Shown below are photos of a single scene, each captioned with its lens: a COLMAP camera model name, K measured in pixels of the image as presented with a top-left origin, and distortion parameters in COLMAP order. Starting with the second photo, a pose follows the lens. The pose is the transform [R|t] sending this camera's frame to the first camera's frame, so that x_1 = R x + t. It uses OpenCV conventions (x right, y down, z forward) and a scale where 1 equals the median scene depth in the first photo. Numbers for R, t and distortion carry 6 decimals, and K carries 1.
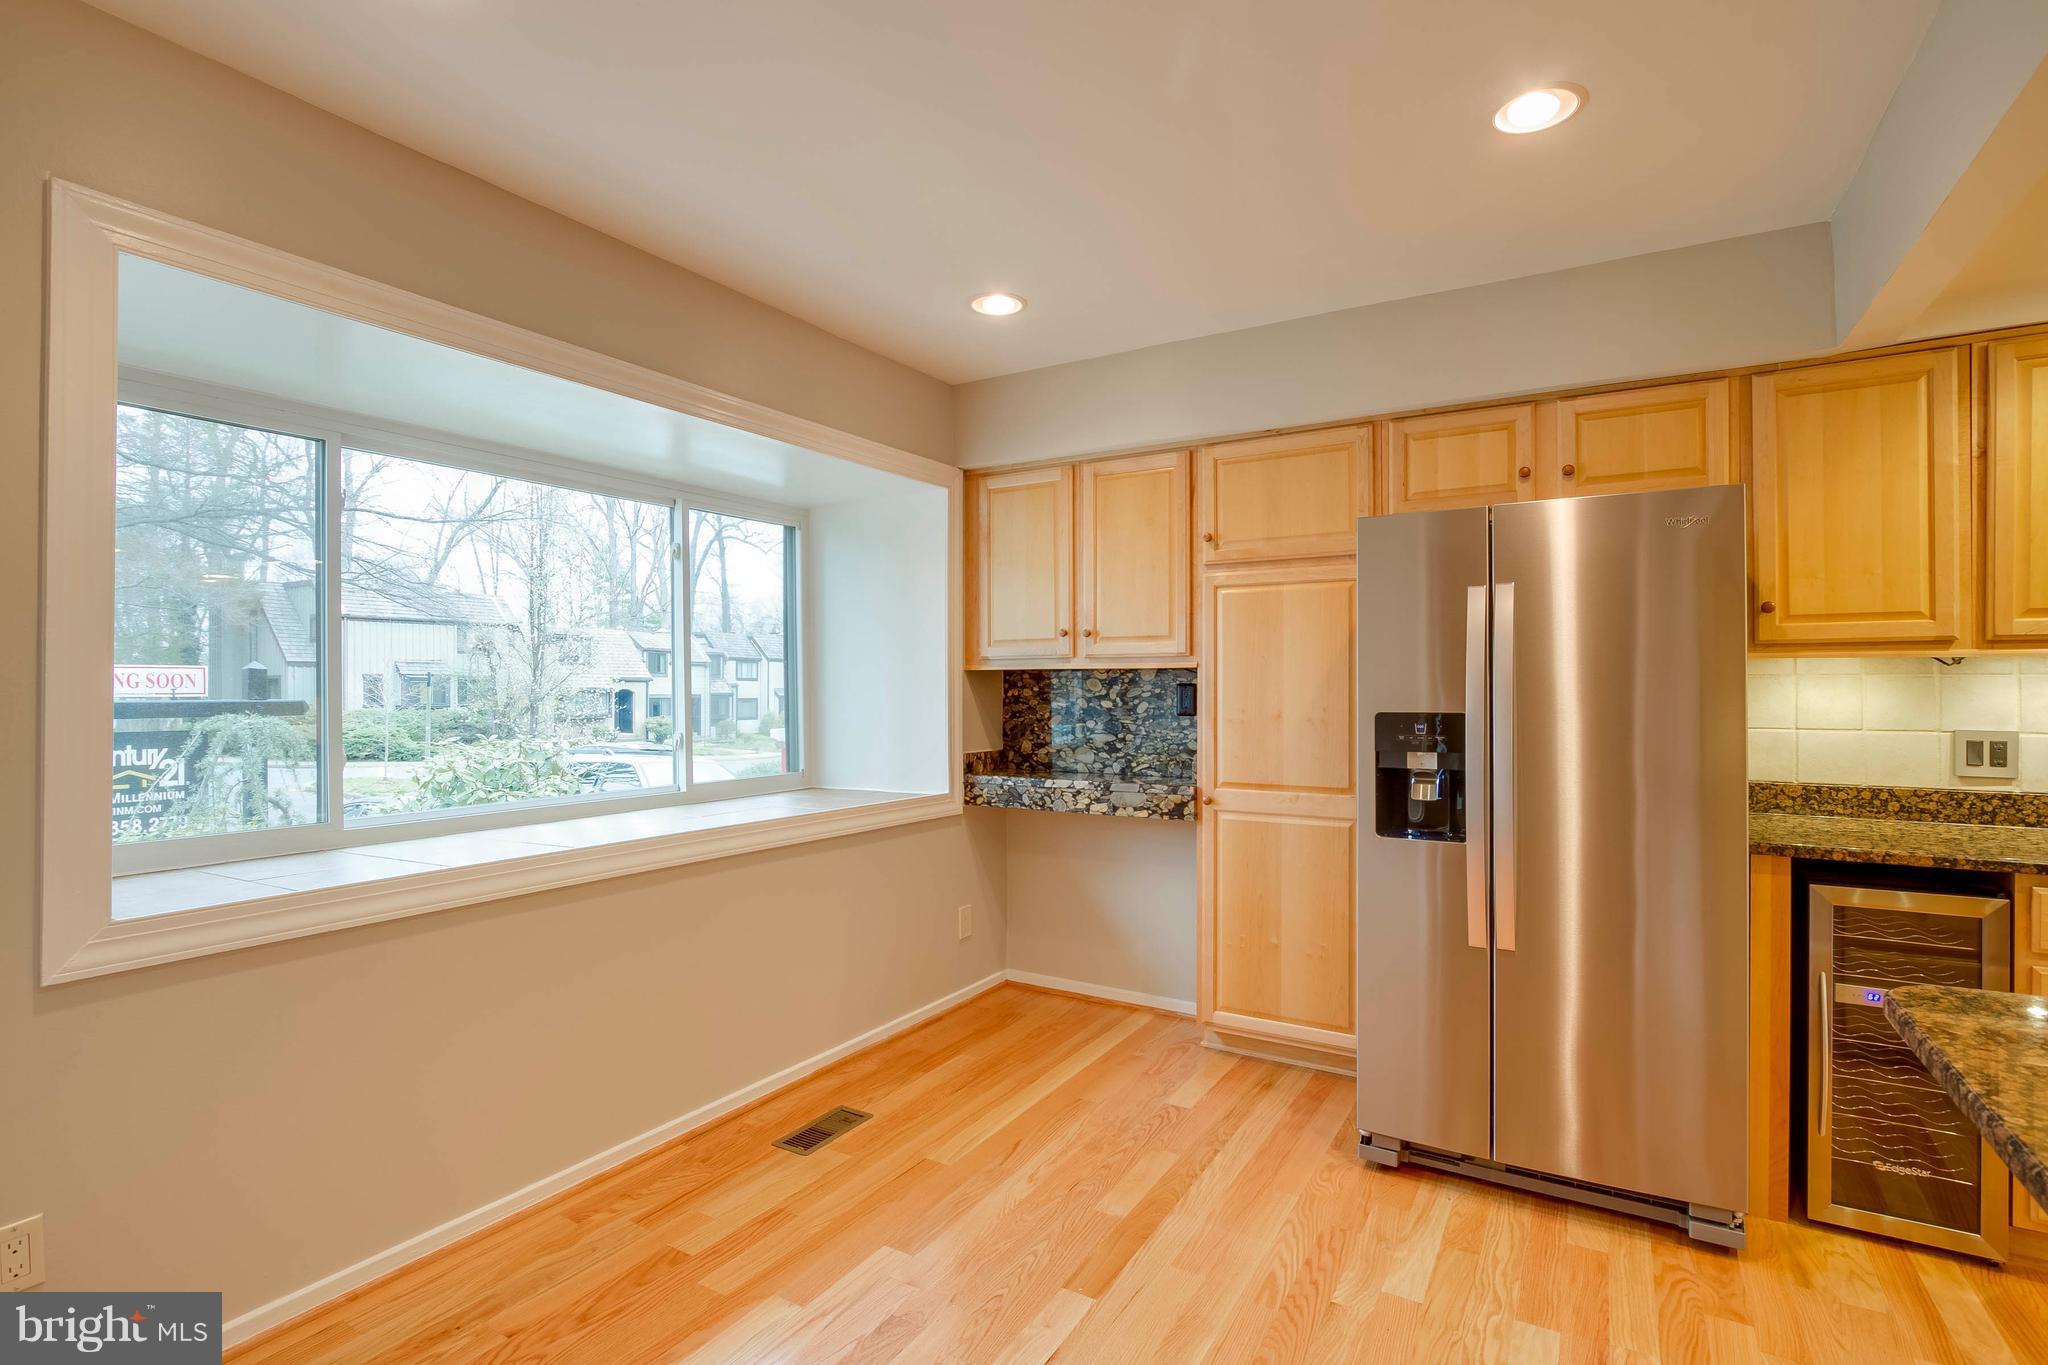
lens RADIAL K [[945.9, 0, 1021.5], [0, 945.9, 692.8], [0, 0, 1]] dist [-0.004632, 0.000641]
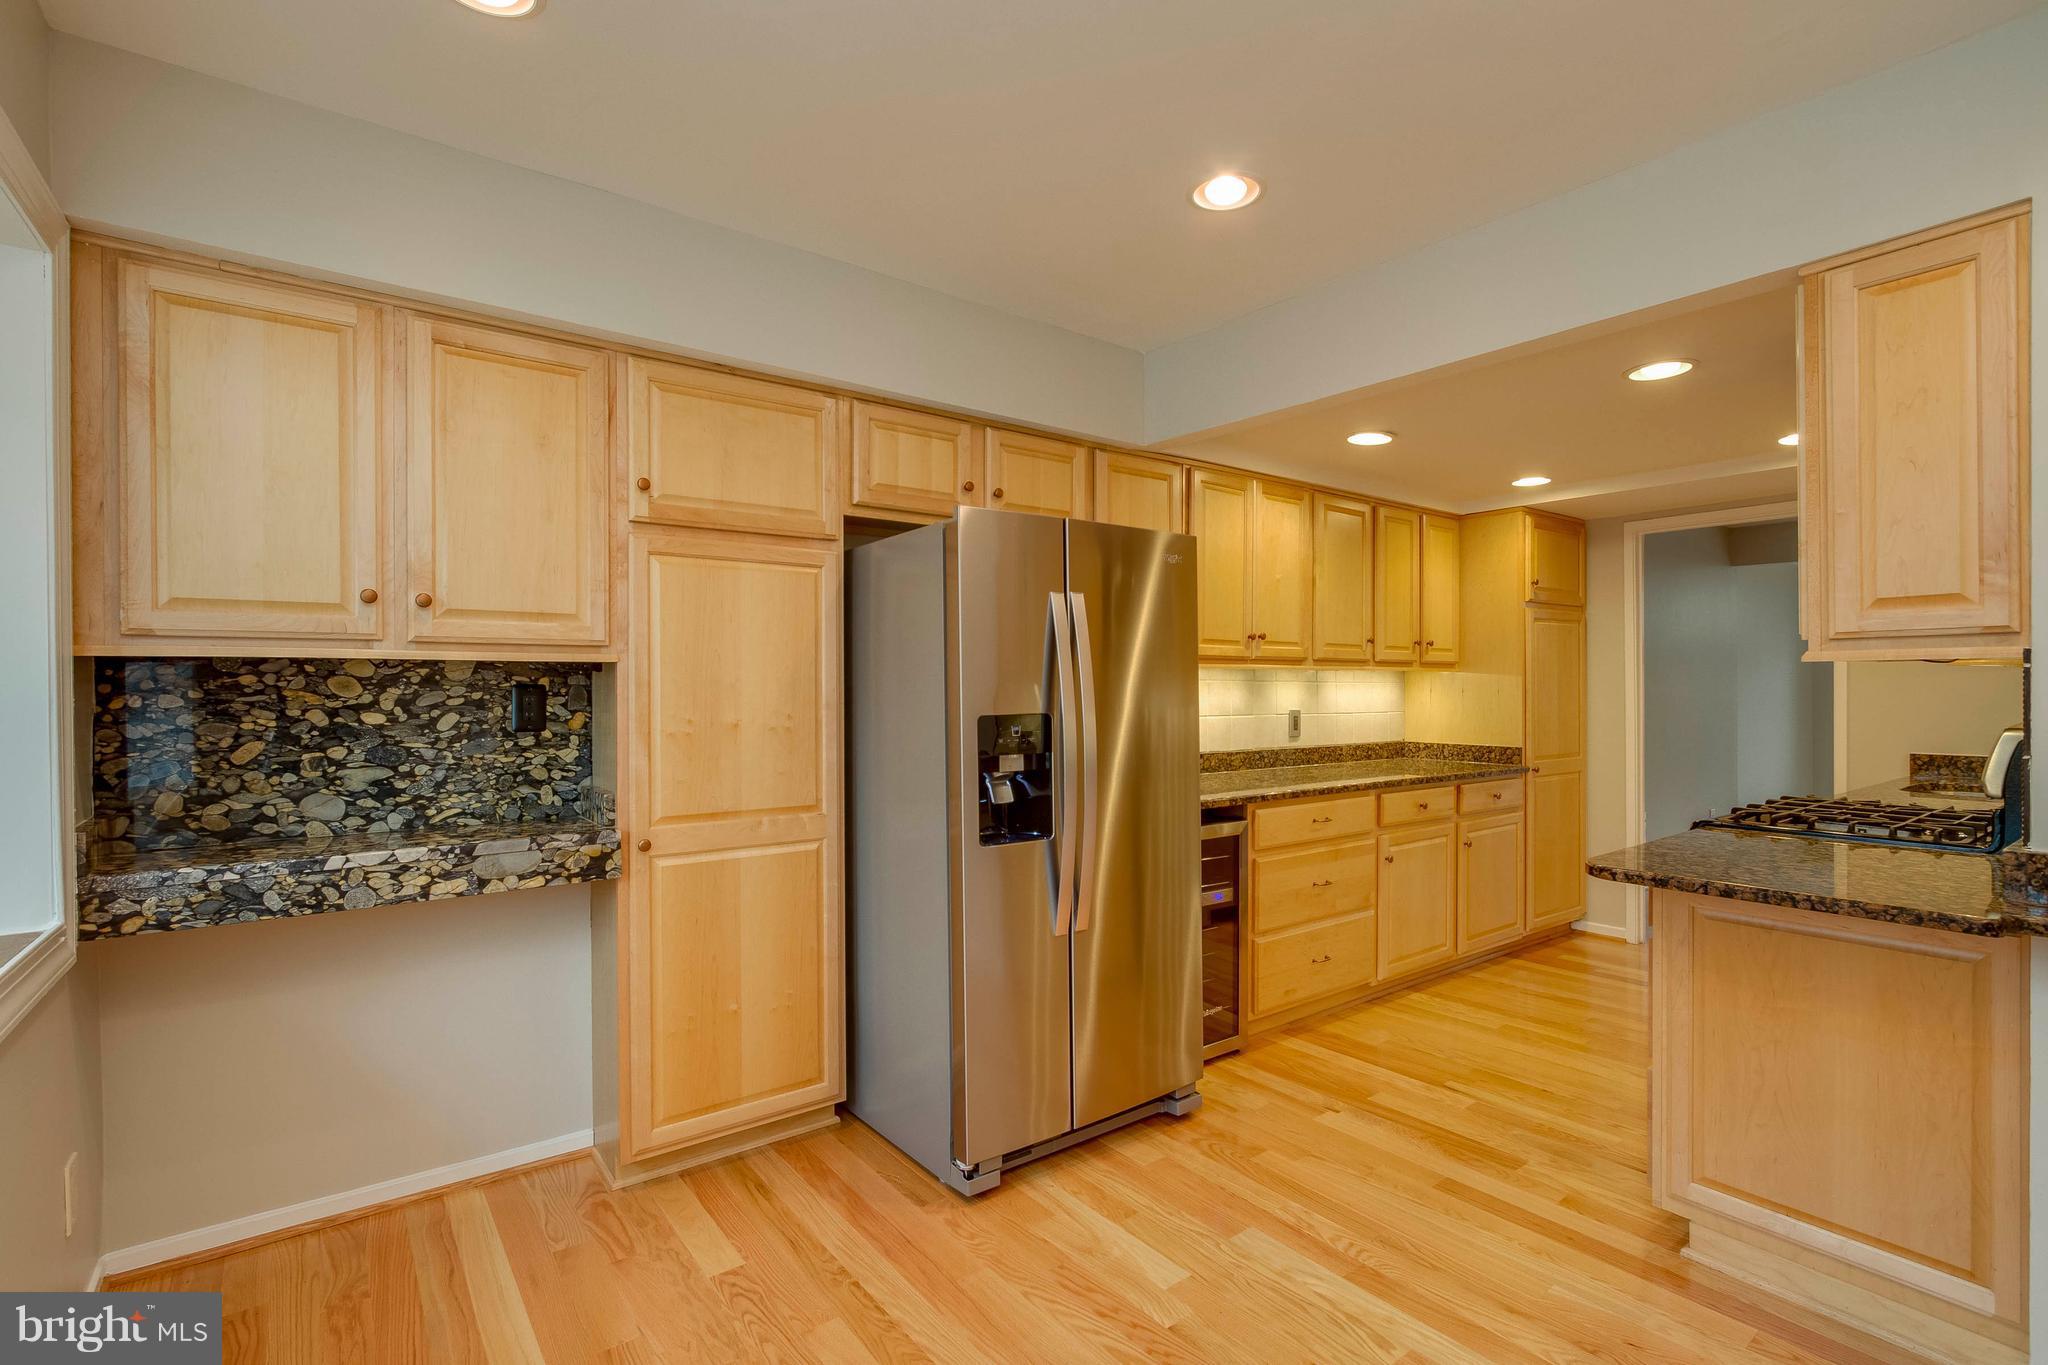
lens RADIAL K [[945.9, 0, 1021.5], [0, 945.9, 692.8], [0, 0, 1]] dist [-0.004632, 0.000641]
pose [[0.384826, -0.006009, 0.922970, -0.328268], [0.009436, 0.999952, 0.002576, -0.002083], [-0.922941, 0.007718, 0.384864, 0.410940]]
